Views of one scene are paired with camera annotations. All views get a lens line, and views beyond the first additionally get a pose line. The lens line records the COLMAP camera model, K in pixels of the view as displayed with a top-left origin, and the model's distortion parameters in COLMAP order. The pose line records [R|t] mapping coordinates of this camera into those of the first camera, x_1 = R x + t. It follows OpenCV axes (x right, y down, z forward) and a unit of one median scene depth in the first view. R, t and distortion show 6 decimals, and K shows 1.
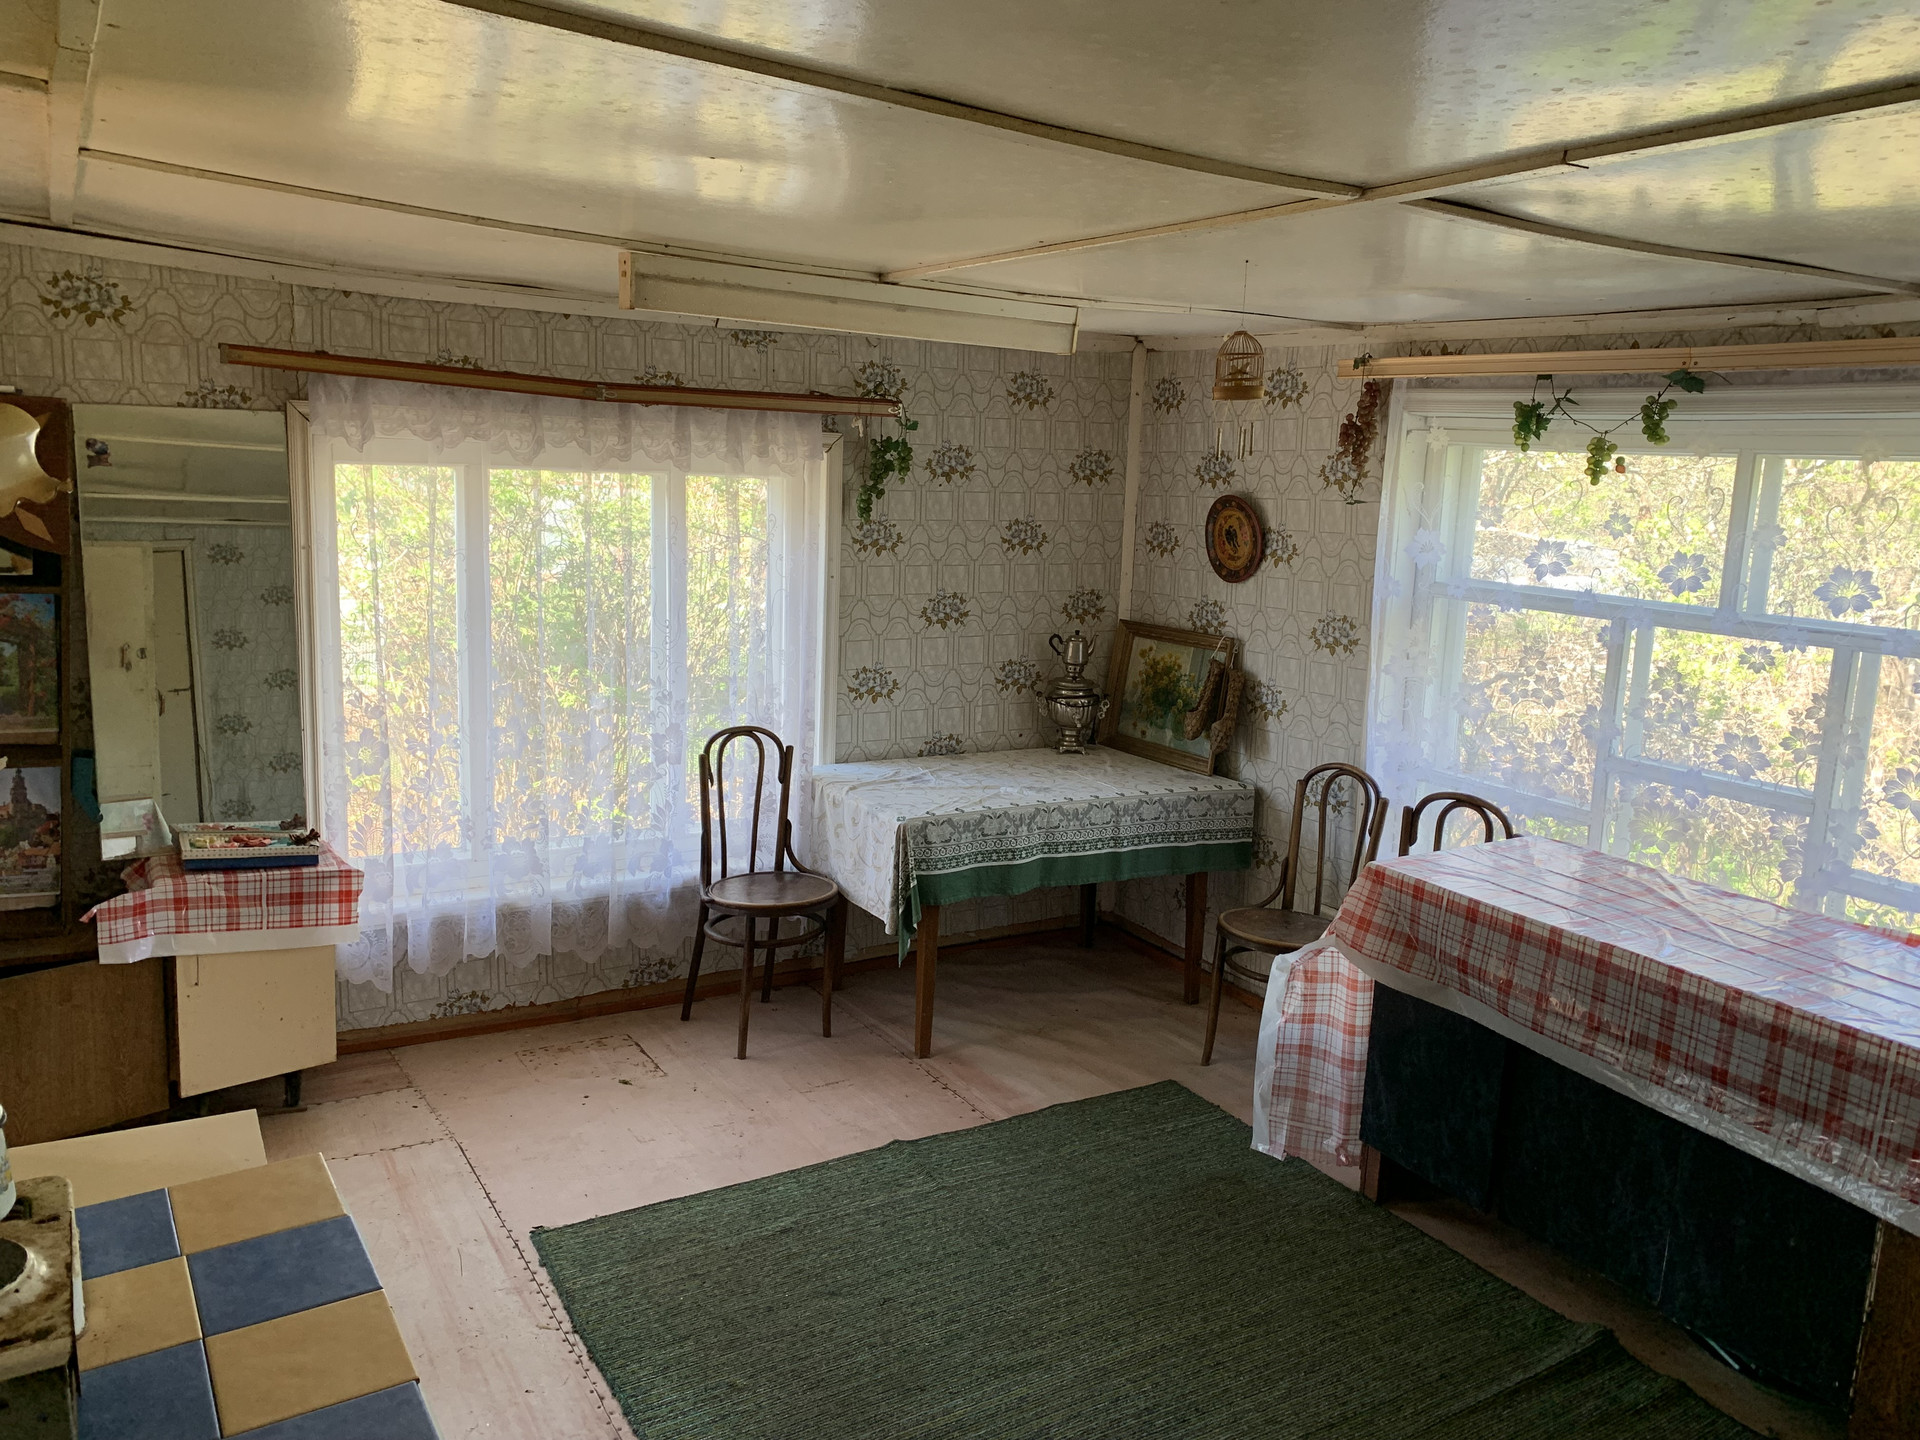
lens RADIAL K [[1415.9, 0, 960.0], [0, 1415.9, 720.0], [0, 0, 1]] dist [0.009650, -0.043774]
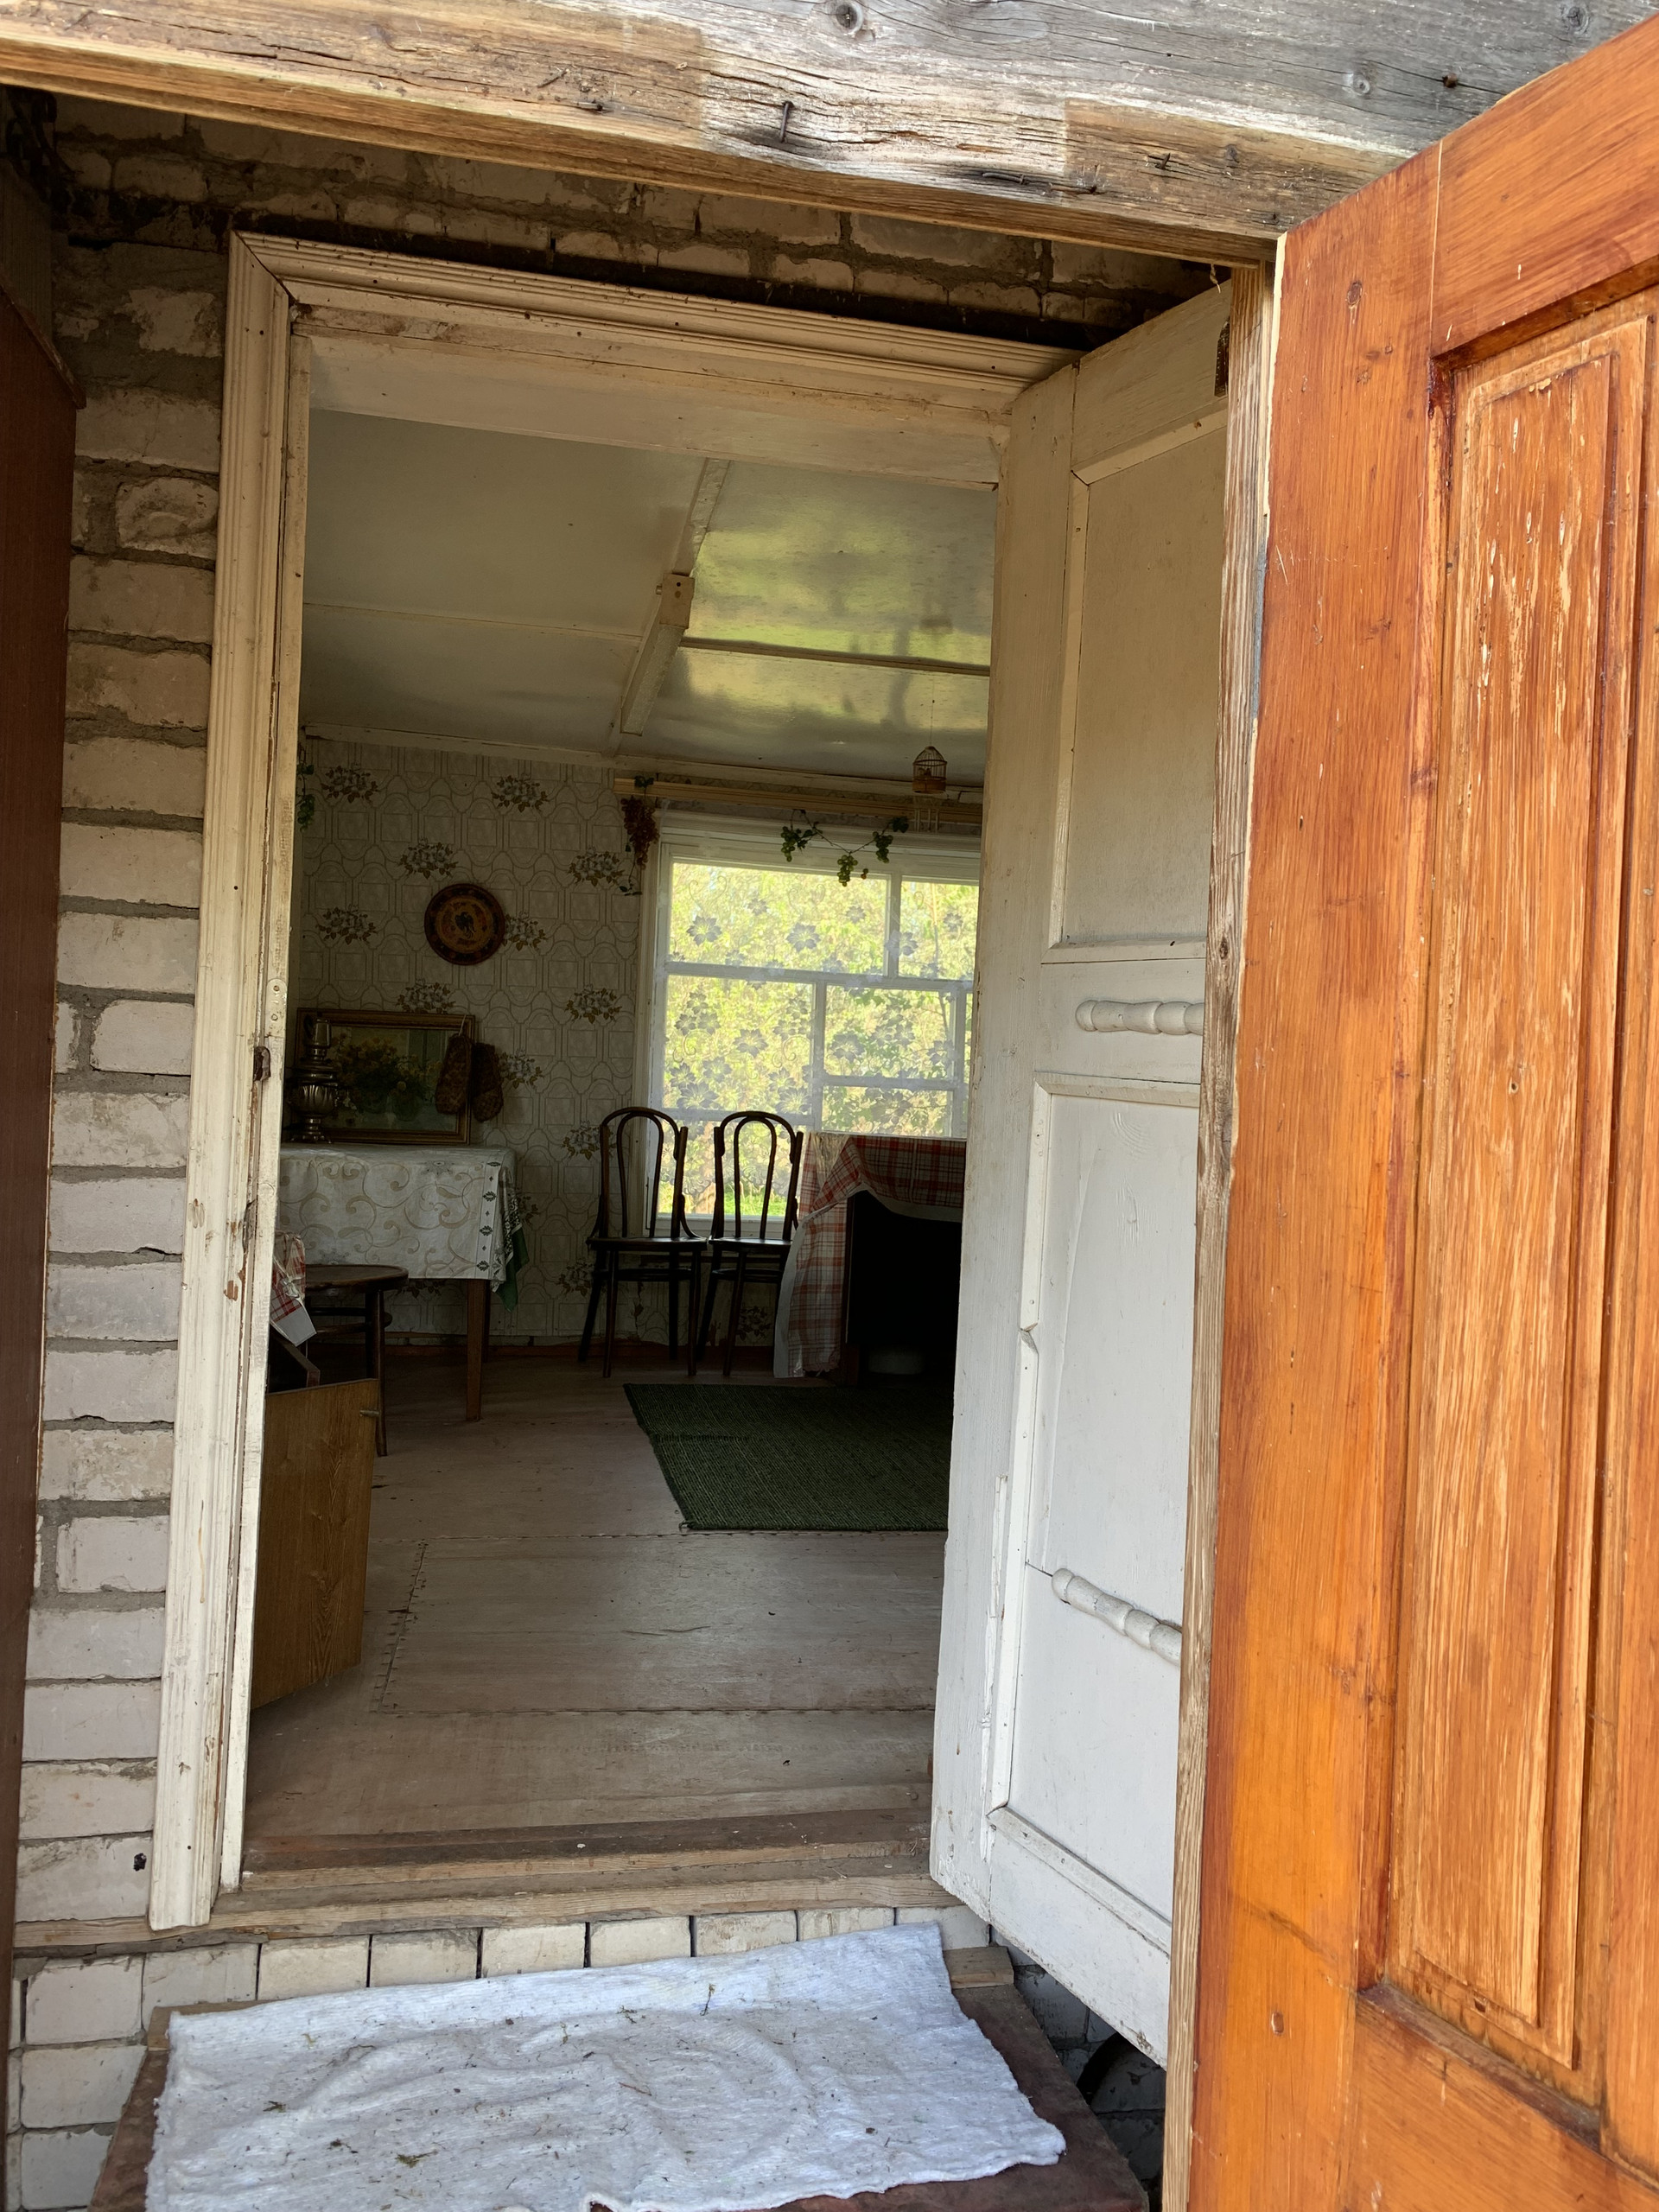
lens RADIAL K [[1631.3, 0, 862.8], [0, 1631.3, 1134.7], [0, 0, 1]] dist [0.009650, -0.043774]
pose [[0.355771, -0.033505, 0.933972, -0.888833], [0.139053, 0.990131, -0.017448, 0.097399], [-0.924171, 0.136079, 0.356919, 0.302017]]
